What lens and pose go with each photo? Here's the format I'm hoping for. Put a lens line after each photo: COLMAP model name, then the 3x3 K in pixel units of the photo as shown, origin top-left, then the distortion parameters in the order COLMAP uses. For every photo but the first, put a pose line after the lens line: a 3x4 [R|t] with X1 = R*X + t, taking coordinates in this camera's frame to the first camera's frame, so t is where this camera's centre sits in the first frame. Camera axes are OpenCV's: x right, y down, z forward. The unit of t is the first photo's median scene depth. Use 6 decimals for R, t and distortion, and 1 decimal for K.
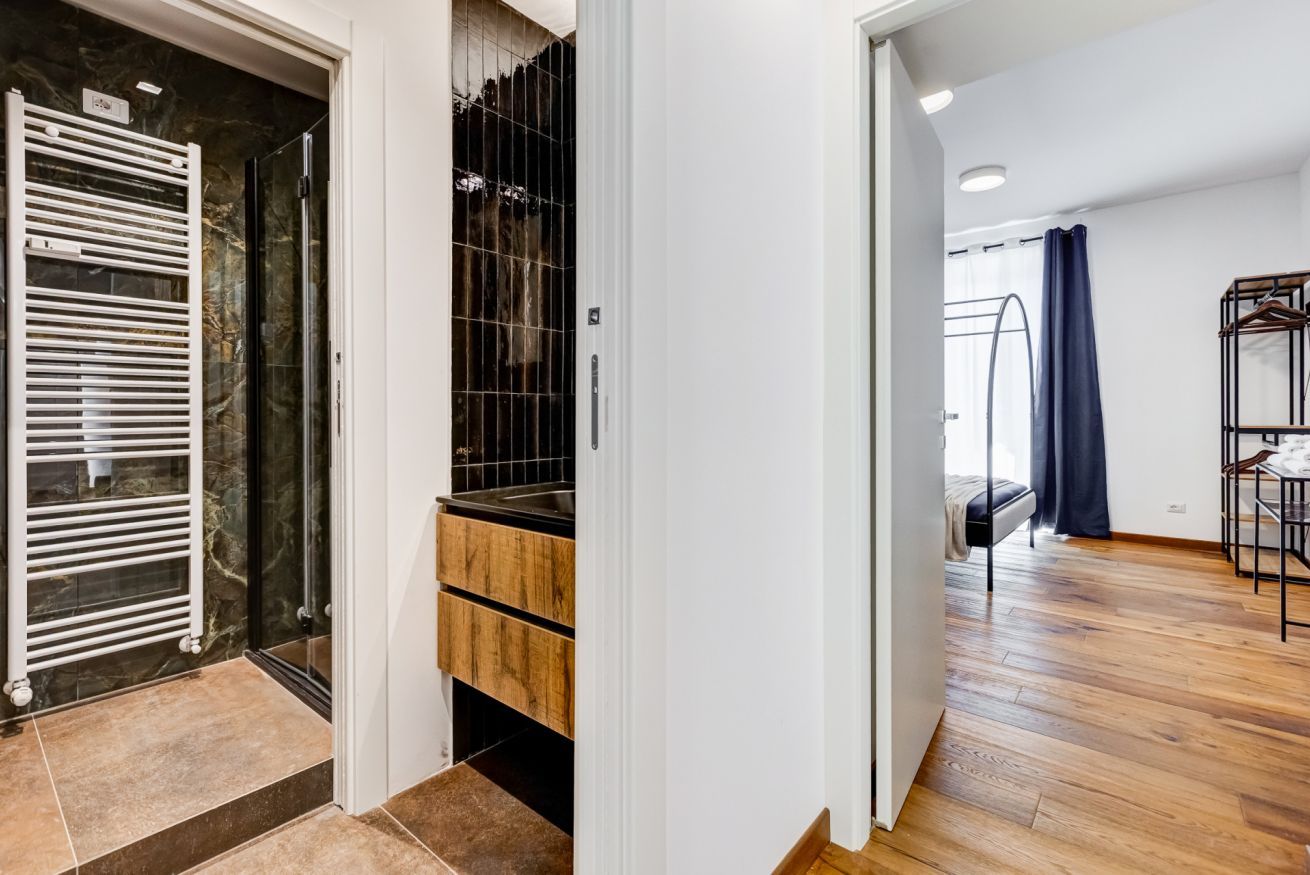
lens RADIAL K [[593.6, 0, 667.1], [0, 593.6, 415.4], [0, 0, 1]] dist [-0.005779, -0.000256]
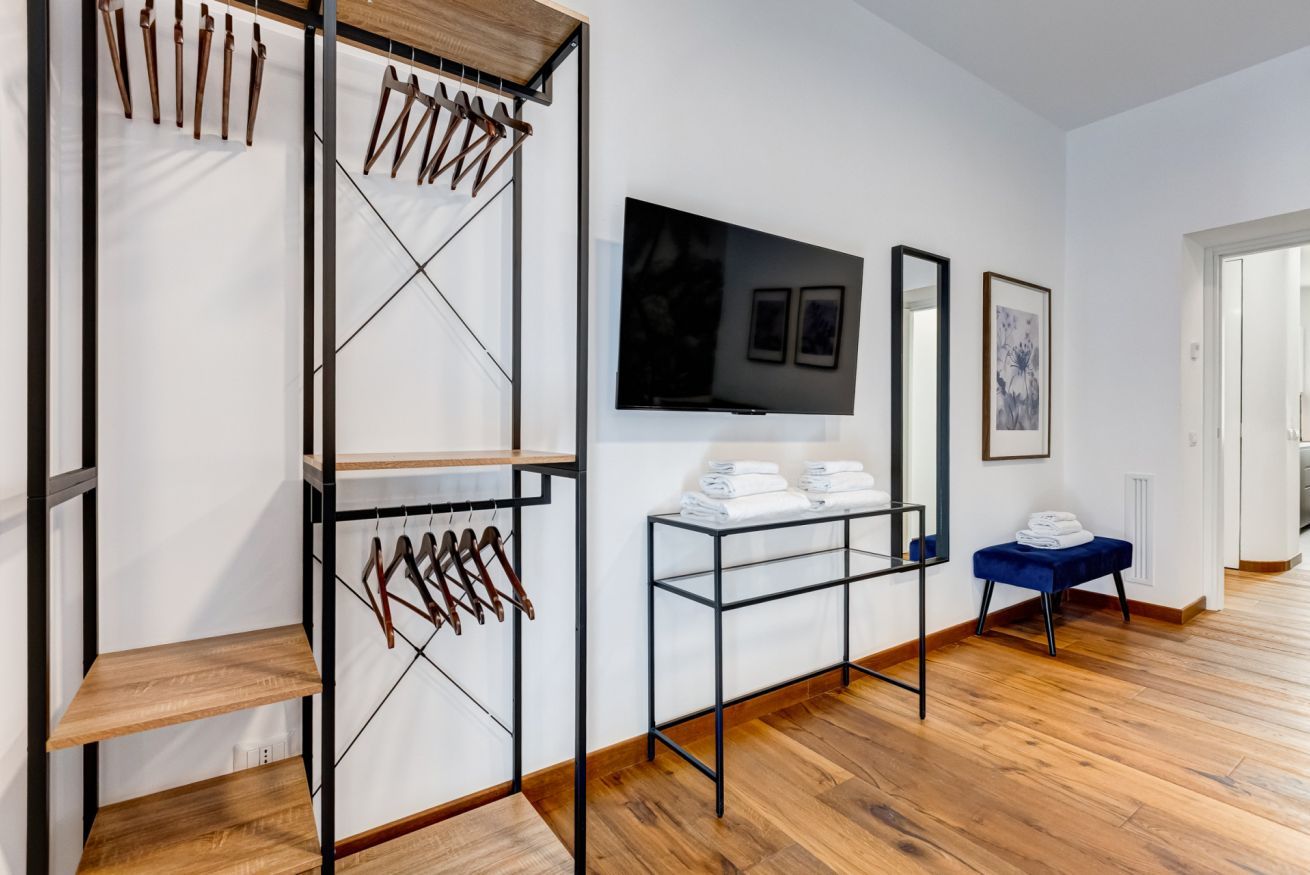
lens RADIAL K [[593.6, 0, 657.7], [0, 593.6, 428.1], [0, 0, 1]] dist [-0.005779, -0.000256]
pose [[-0.956896, 0.001913, 0.290423, 0.246795], [0.002716, 0.999994, 0.002362, -0.000271], [-0.290417, 0.003049, -0.956895, 0.394564]]
